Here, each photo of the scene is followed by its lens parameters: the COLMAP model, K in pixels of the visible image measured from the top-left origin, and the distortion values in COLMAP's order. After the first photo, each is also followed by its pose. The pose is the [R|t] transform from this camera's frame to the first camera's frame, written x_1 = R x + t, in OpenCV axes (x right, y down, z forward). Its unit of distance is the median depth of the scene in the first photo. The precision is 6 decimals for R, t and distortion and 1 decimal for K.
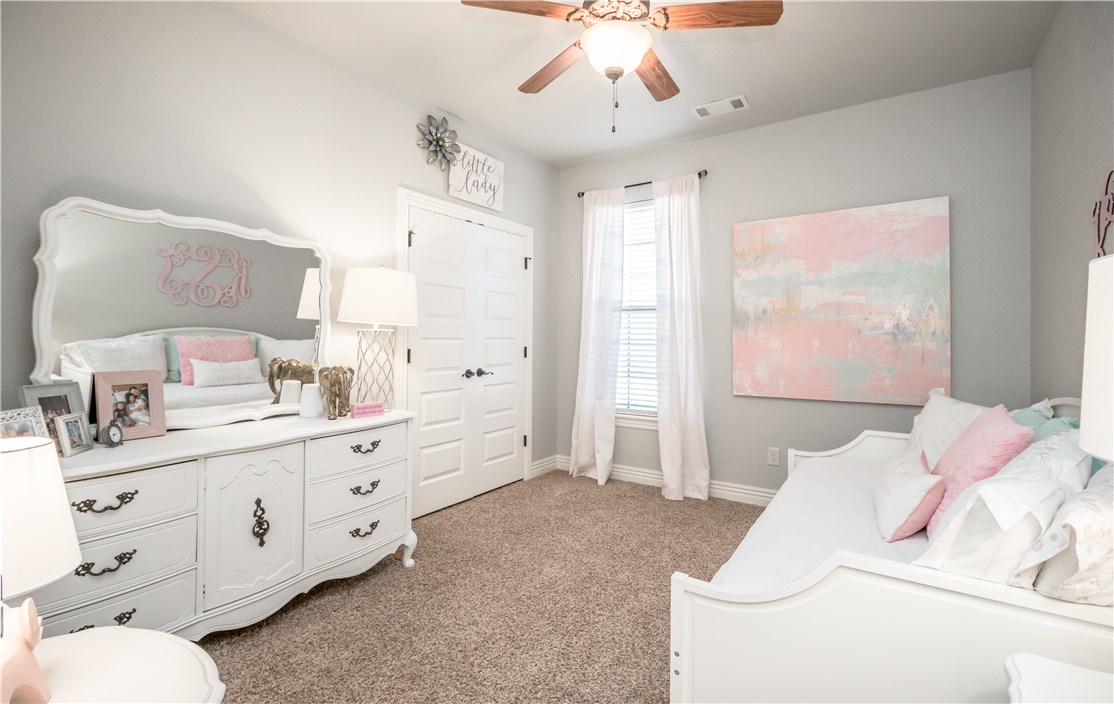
lens RADIAL K [[512.5, 0, 583.3], [0, 512.5, 345.7], [0, 0, 1]] dist [-0.017131, -0.003661]
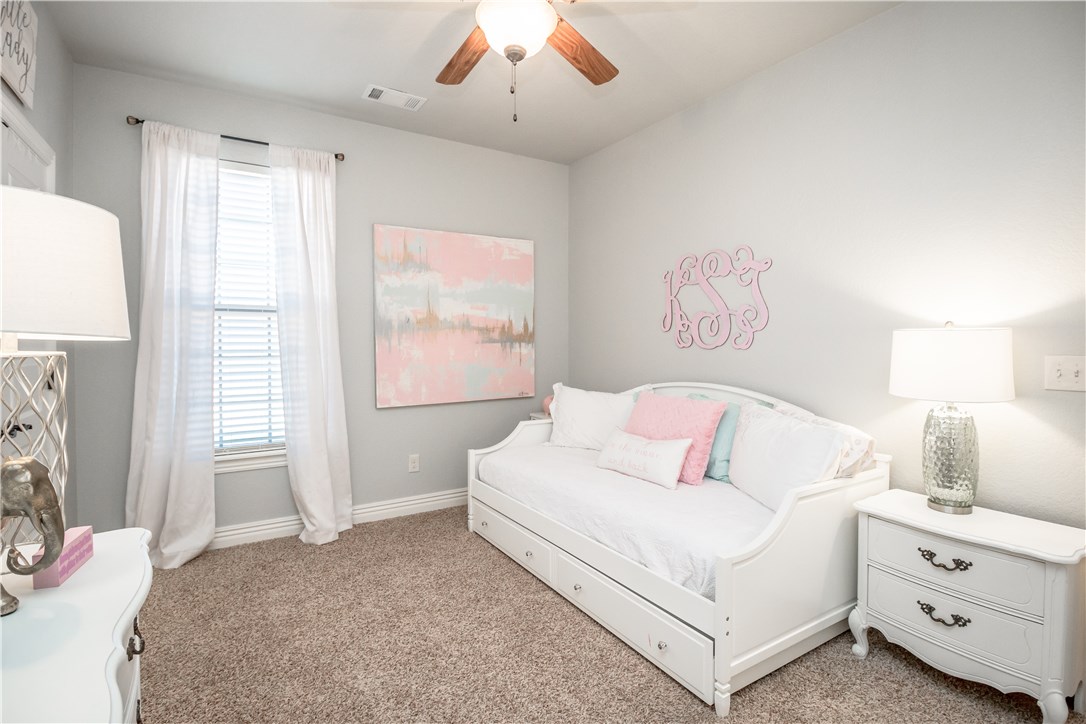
lens RADIAL K [[505.0, 0, 544.6], [0, 505.0, 354.4], [0, 0, 1]] dist [-0.004920, -0.010730]
pose [[0.428704, -0.032414, 0.902863, -0.410092], [0.012225, 0.999473, 0.030077, -0.026282], [-0.903362, -0.001857, 0.428875, 0.334395]]
